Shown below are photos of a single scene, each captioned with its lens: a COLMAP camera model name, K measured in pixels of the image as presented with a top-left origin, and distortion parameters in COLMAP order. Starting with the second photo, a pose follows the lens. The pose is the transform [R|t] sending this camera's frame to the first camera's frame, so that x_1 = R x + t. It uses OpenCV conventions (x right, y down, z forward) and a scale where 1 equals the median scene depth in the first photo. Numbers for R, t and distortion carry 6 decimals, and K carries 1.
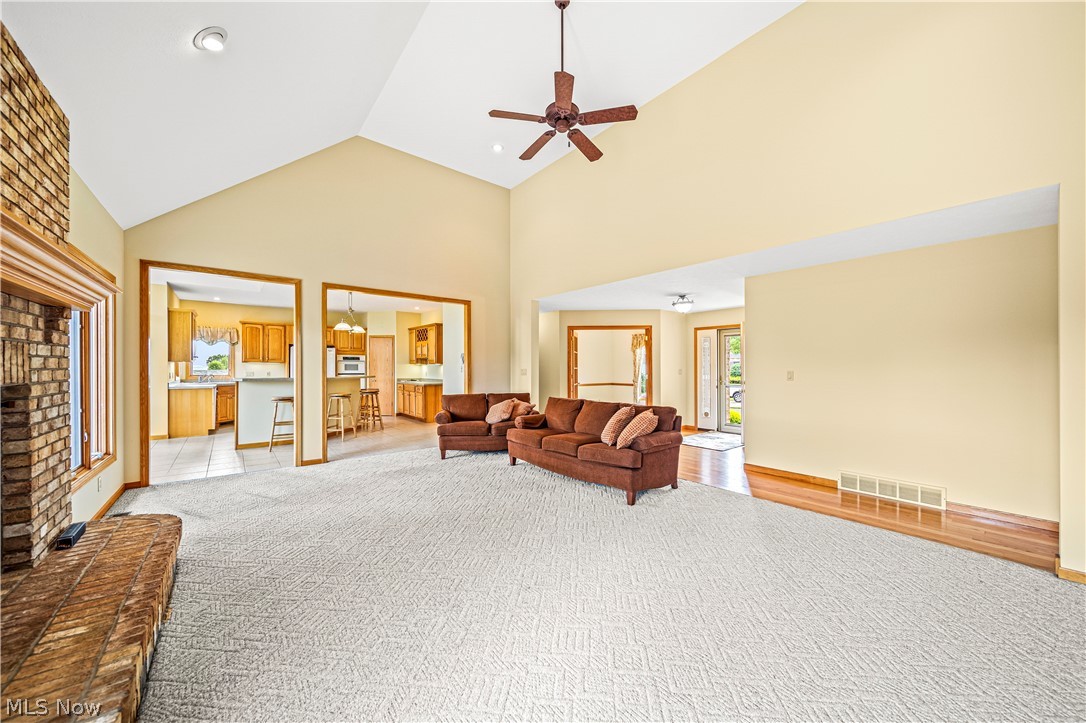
lens RADIAL K [[381.9, 0, 544.1], [0, 381.9, 366.2], [0, 0, 1]] dist [-0.001218, -0.000254]
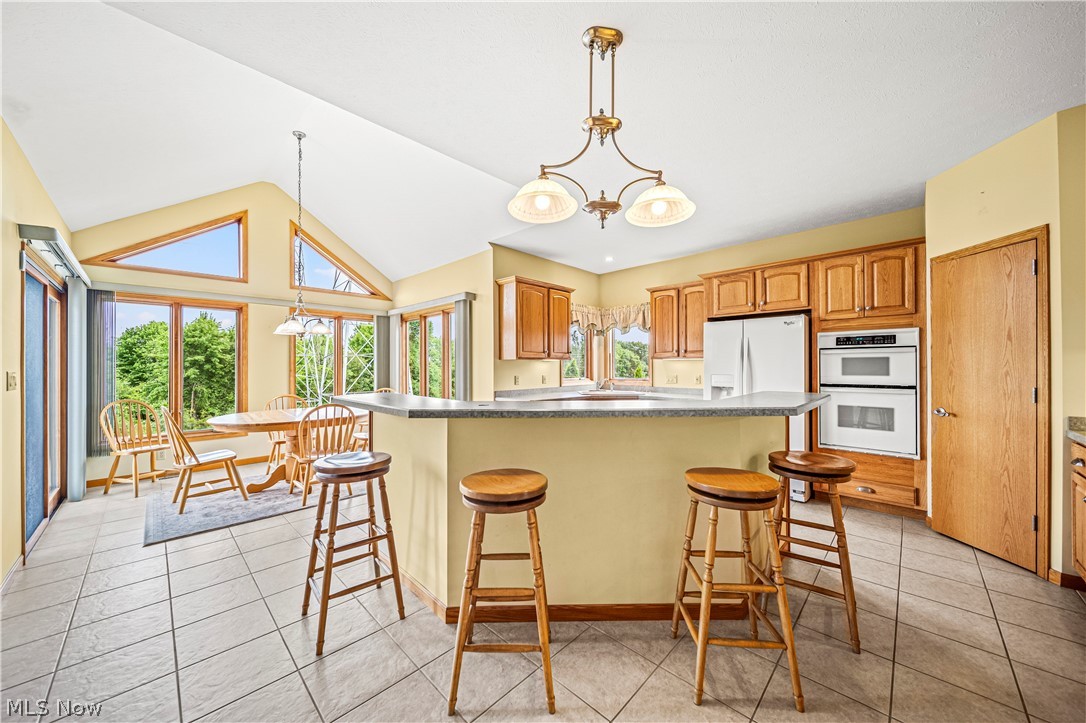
lens RADIAL K [[381.9, 0, 542.4], [0, 381.9, 363.6], [0, 0, 1]] dist [-0.001218, -0.000254]
pose [[0.116482, -0.010861, -0.993133, -0.244753], [0.006389, 0.999928, -0.010186, 0.002613], [0.993172, -0.005159, 0.116543, 0.816747]]
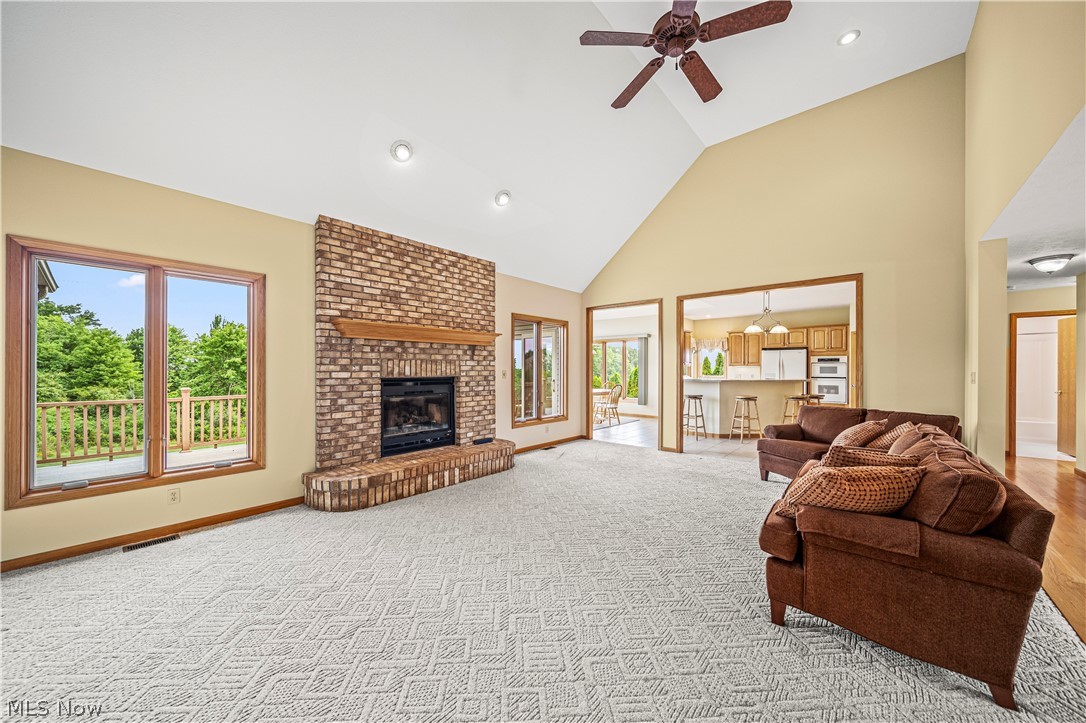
lens RADIAL K [[381.9, 0, 547.1], [0, 381.9, 371.1], [0, 0, 1]] dist [-0.001218, -0.000254]
pose [[0.177751, 0.002618, -0.984072, 0.297134], [0.002710, 0.999991, 0.003150, 0.001064], [0.984072, -0.003226, 0.177742, 0.246494]]
